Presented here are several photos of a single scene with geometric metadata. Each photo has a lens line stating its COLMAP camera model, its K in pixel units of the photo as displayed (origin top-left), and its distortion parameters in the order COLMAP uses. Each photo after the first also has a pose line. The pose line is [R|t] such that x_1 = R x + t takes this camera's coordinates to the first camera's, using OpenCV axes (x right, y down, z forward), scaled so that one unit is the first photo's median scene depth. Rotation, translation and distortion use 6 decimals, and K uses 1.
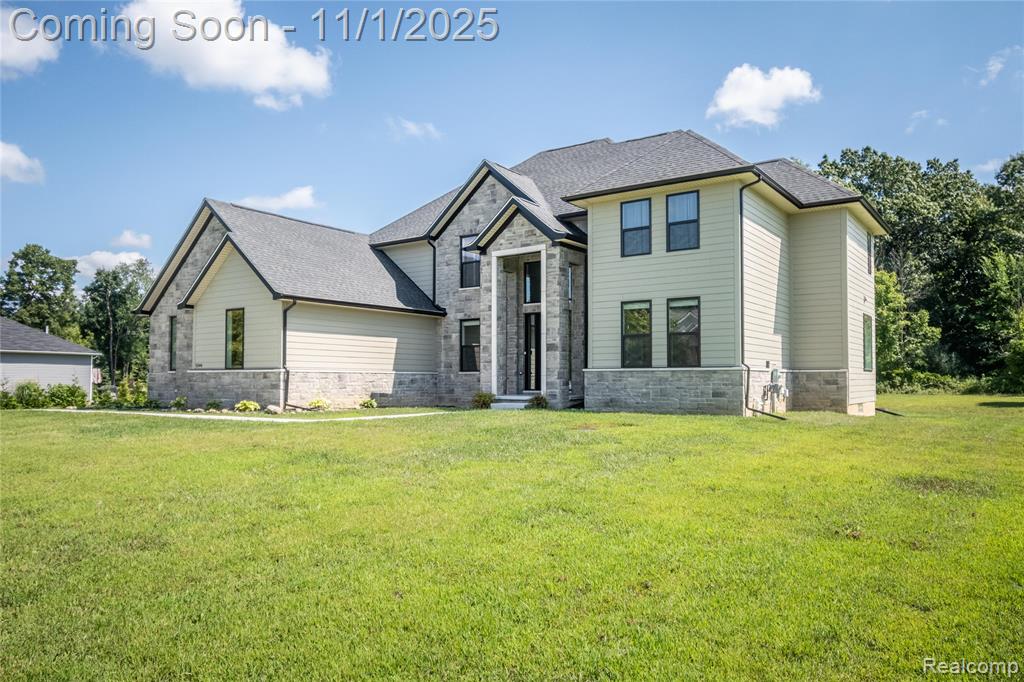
lens RADIAL K [[720.4, 0, 512.0], [0, 720.4, 341.0], [0, 0, 1]] dist [0.001536, -0.000459]
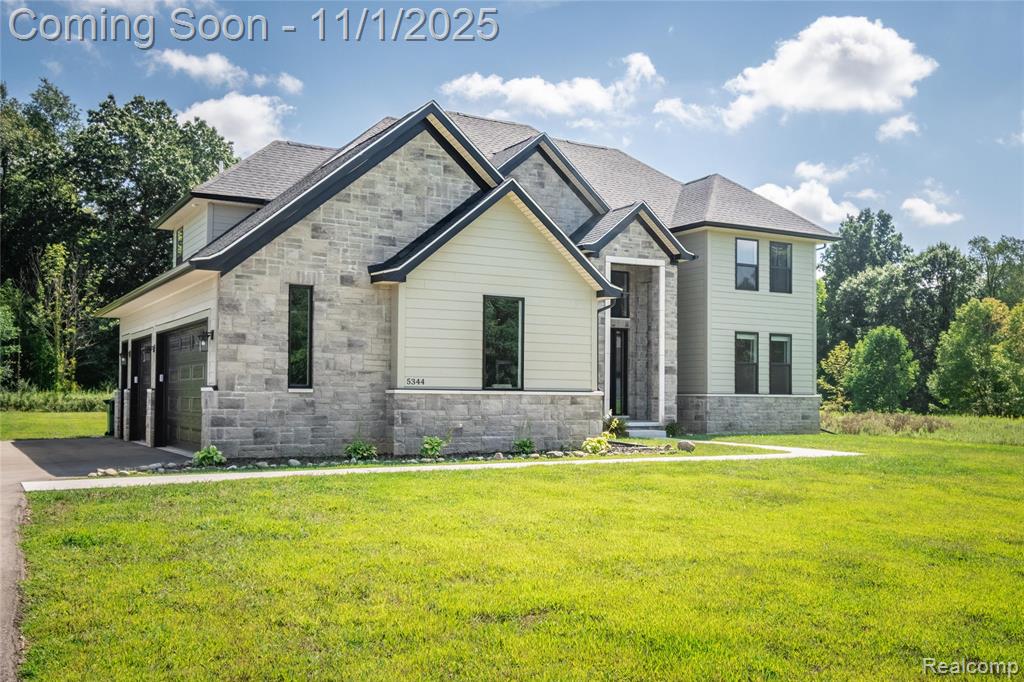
lens RADIAL K [[991.4, 0, 512.0], [0, 991.4, 341.0], [0, 0, 1]] dist [-0.002727, -0.002651]
pose [[0.423501, 0.052631, 0.904366, -1.271919], [-0.061093, 0.997697, -0.029454, 0.022303], [-0.903833, -0.042776, 0.425741, 0.656761]]
